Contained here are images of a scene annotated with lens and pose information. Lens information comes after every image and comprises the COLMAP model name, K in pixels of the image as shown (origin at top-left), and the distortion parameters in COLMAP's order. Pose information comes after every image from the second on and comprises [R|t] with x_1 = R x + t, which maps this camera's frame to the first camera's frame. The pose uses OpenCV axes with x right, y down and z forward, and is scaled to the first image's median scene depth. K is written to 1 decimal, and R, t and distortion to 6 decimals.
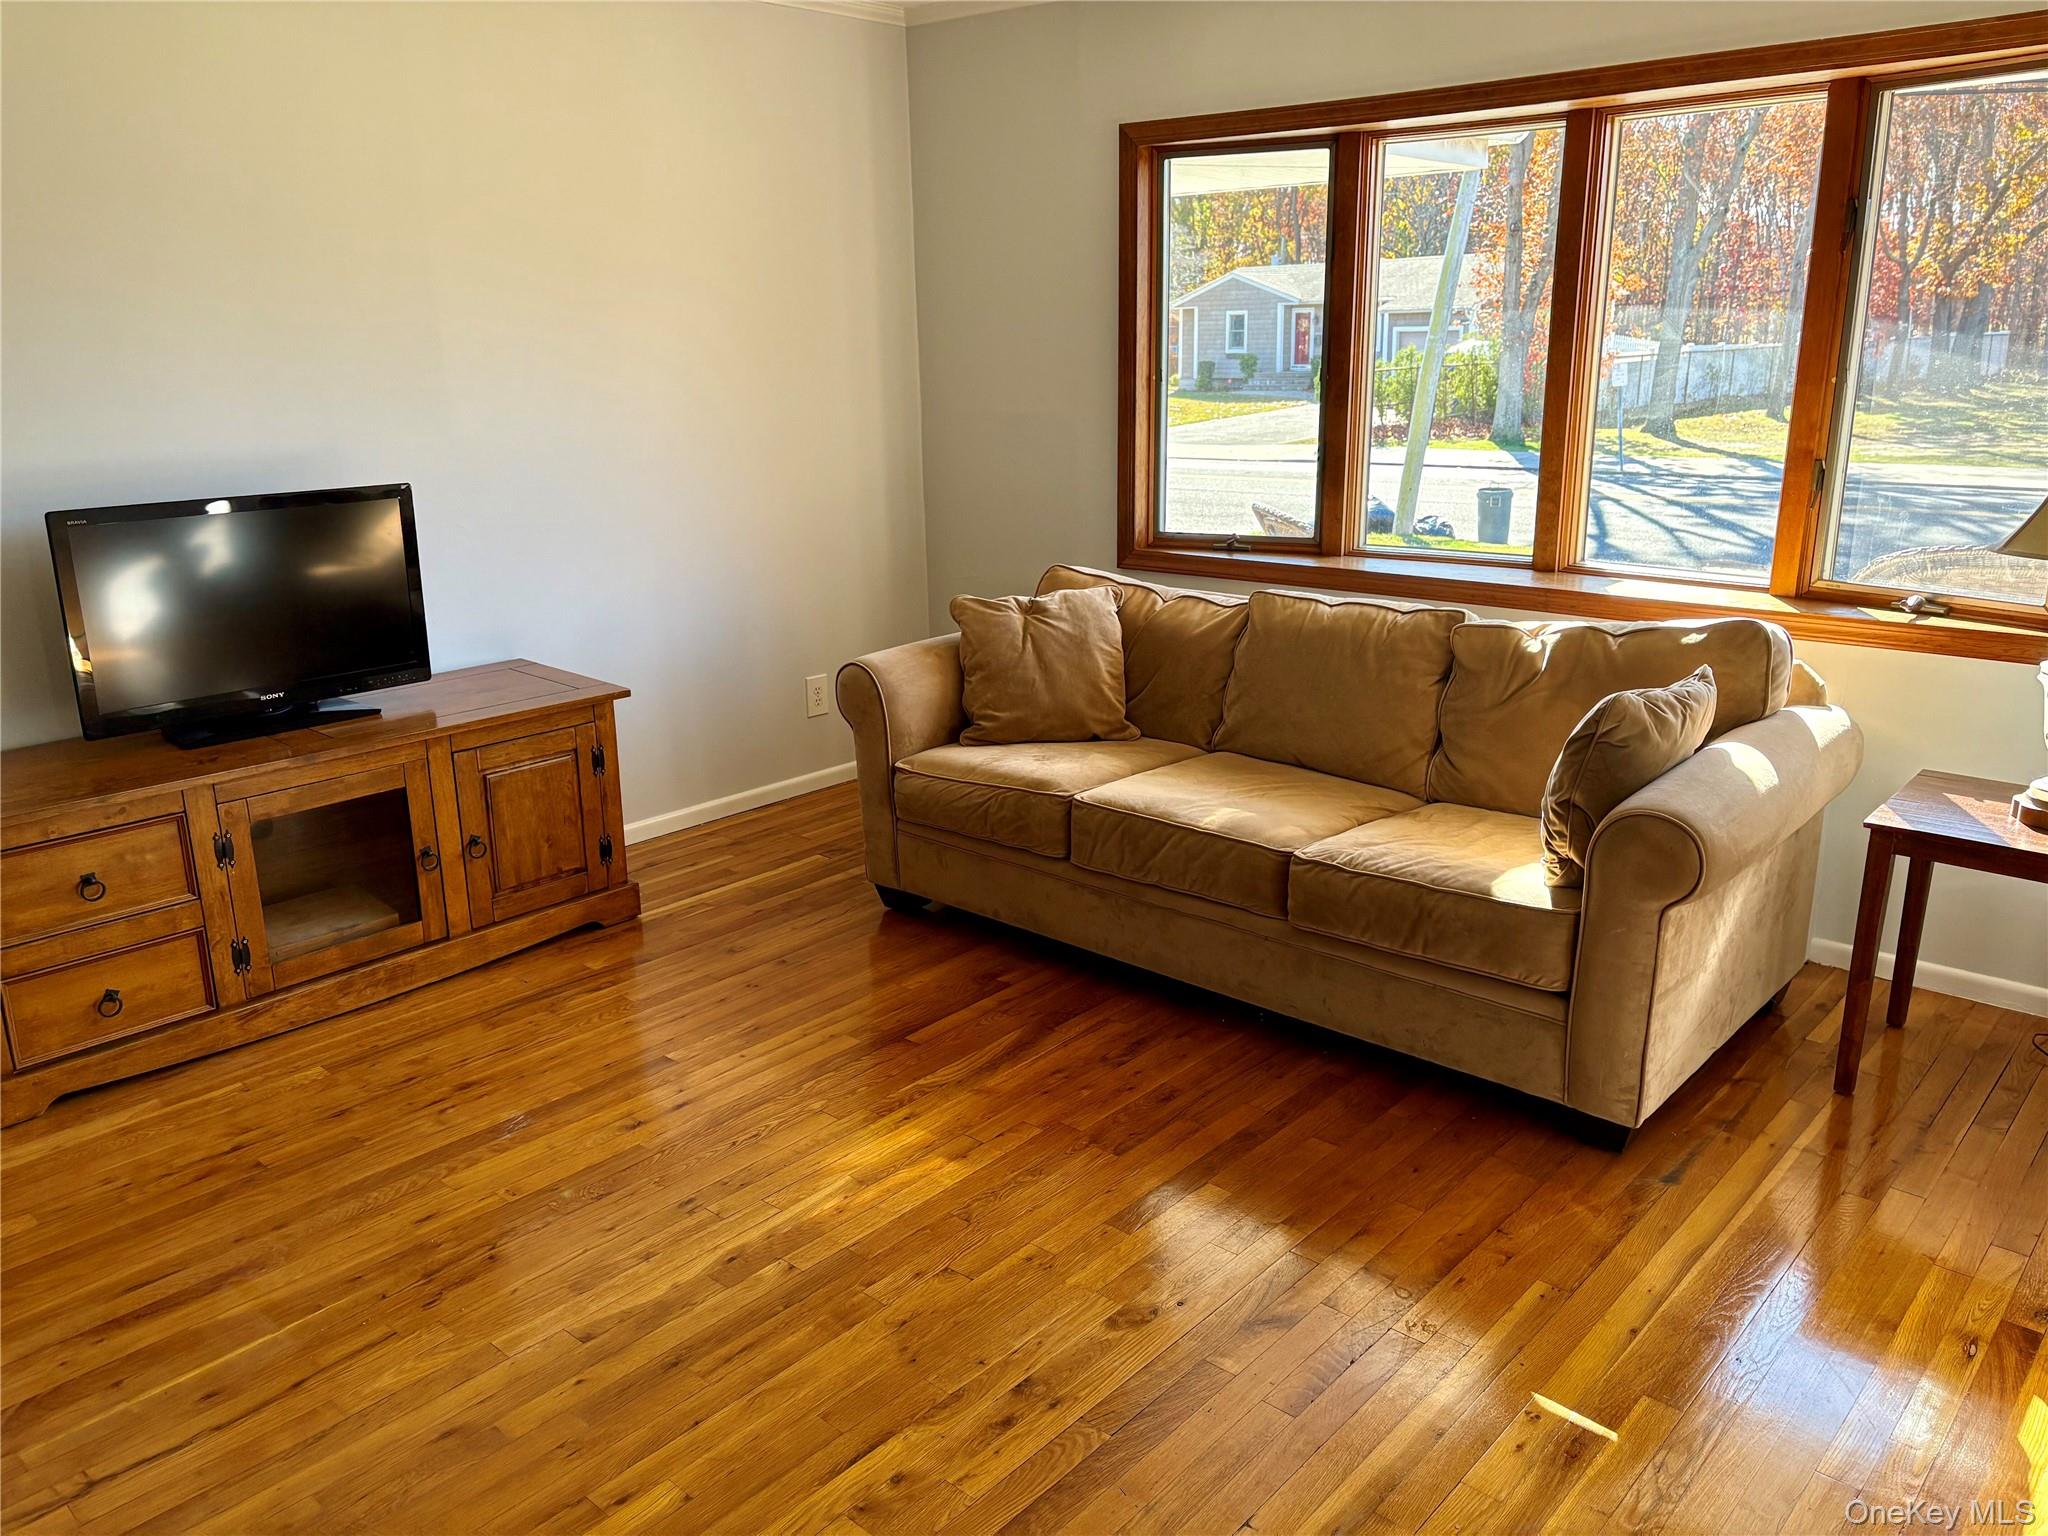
lens RADIAL K [[1548.9, 0, 1017.6], [0, 1548.9, 750.1], [0, 0, 1]] dist [0.063593, -0.073787]
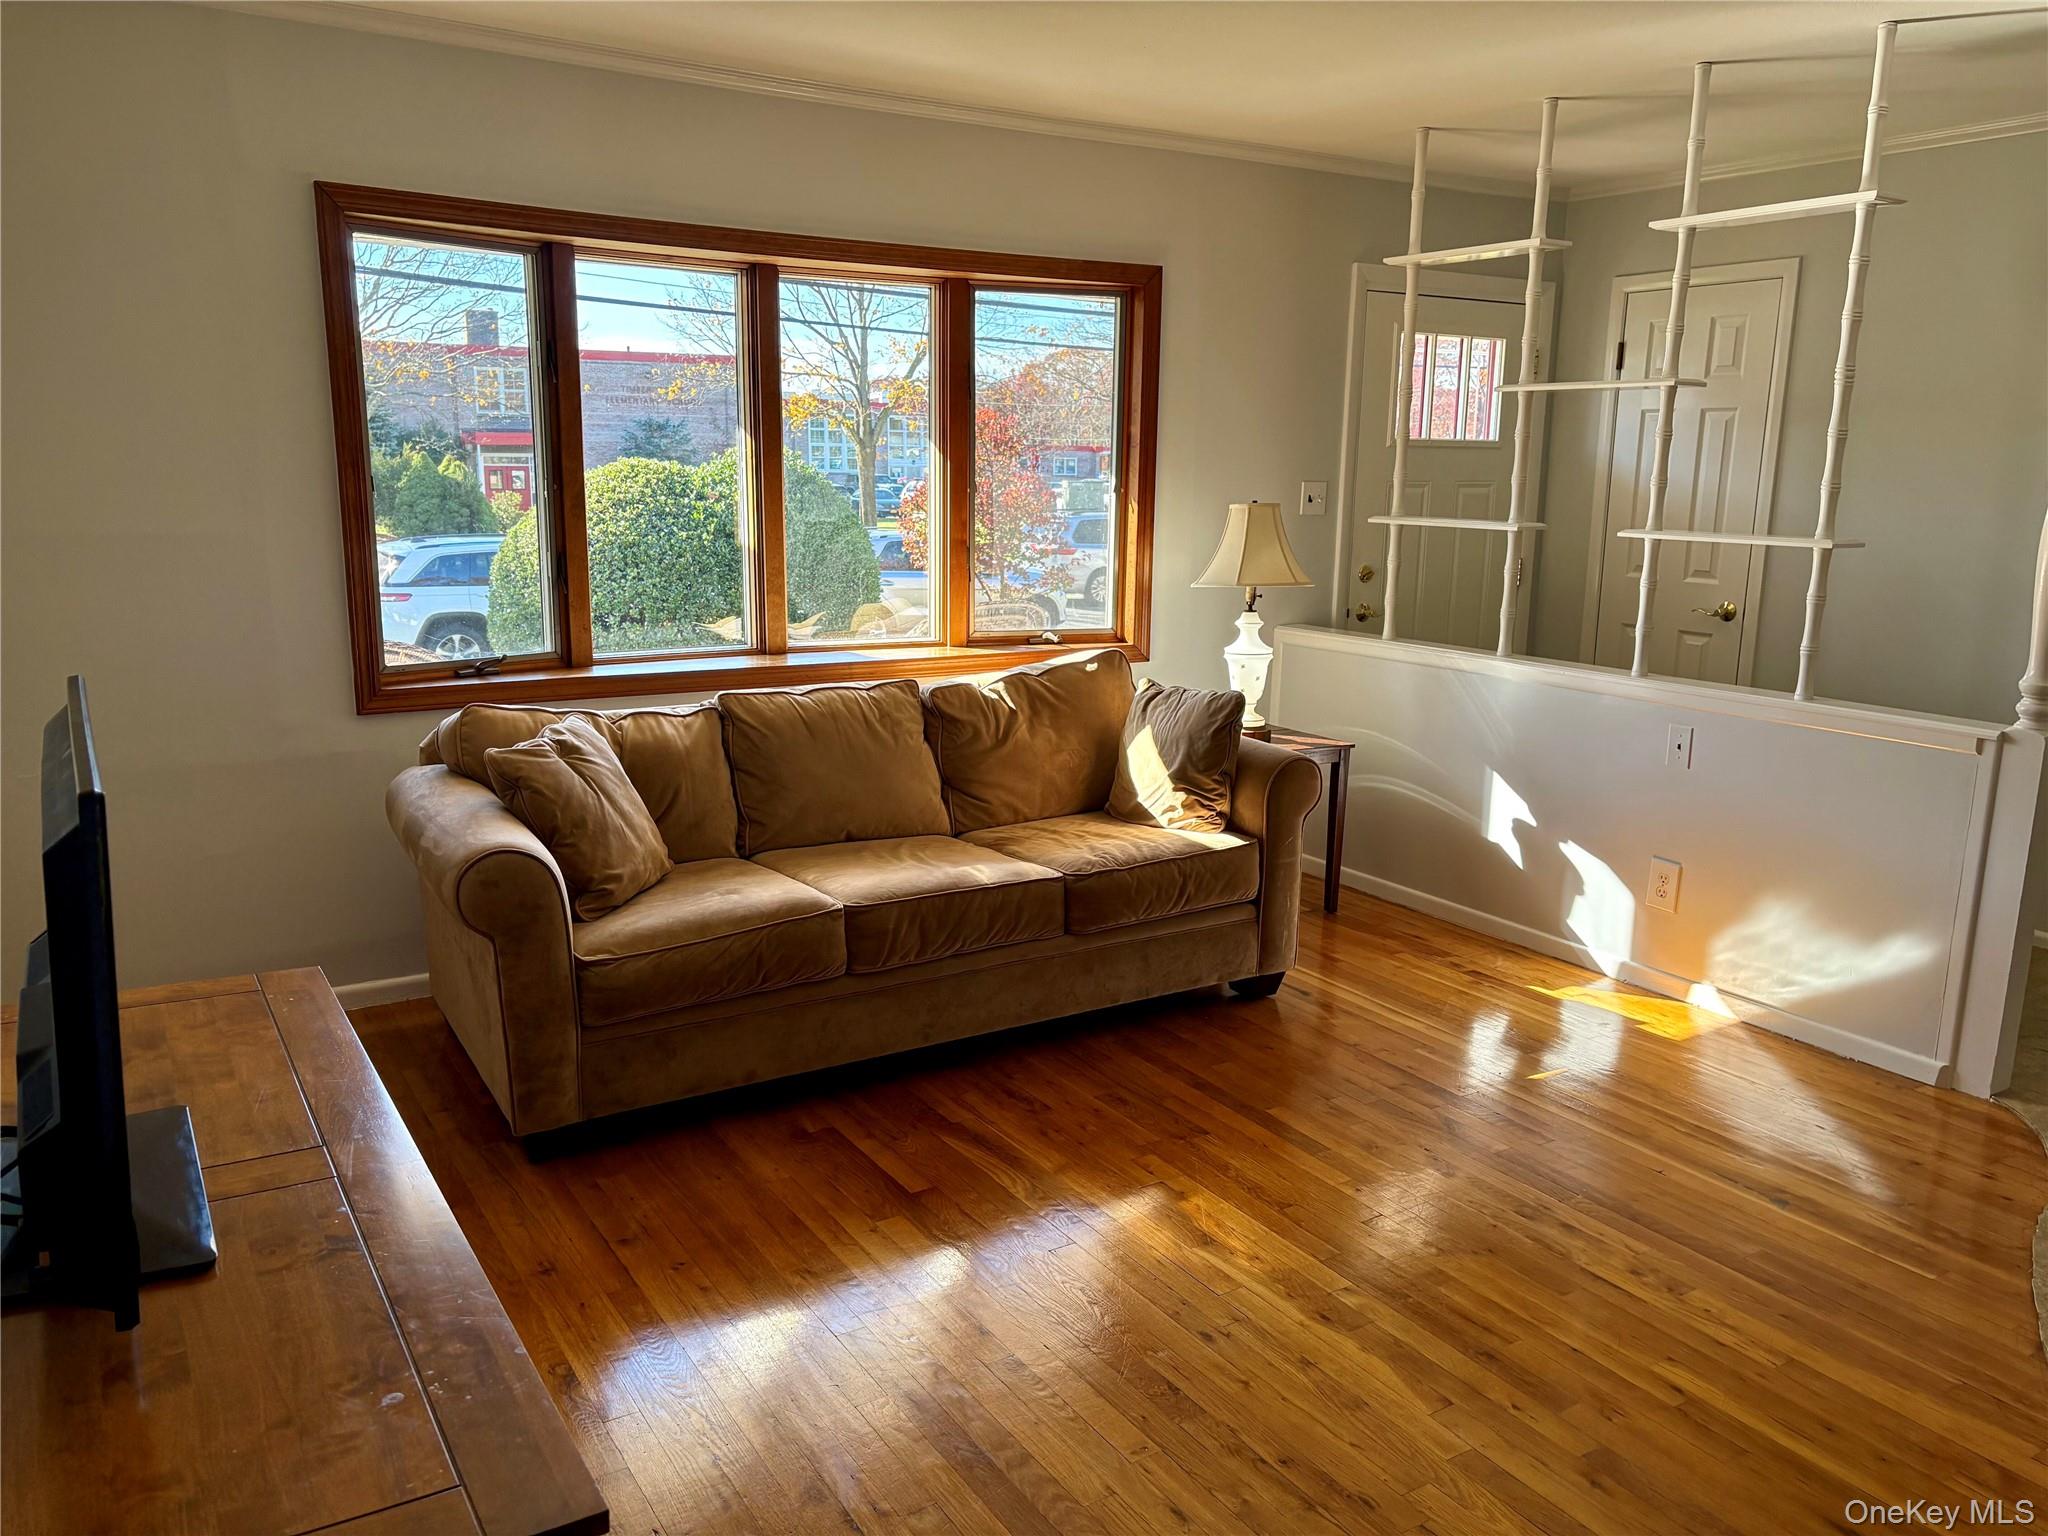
lens RADIAL K [[1548.9, 0, 1034.7], [0, 1548.9, 754.9], [0, 0, 1]] dist [0.063593, -0.073787]
pose [[0.270273, -0.160539, 0.949305, -0.858113], [0.233854, 0.967419, 0.097023, -0.131382], [-0.933951, 0.195776, 0.299010, 0.596370]]
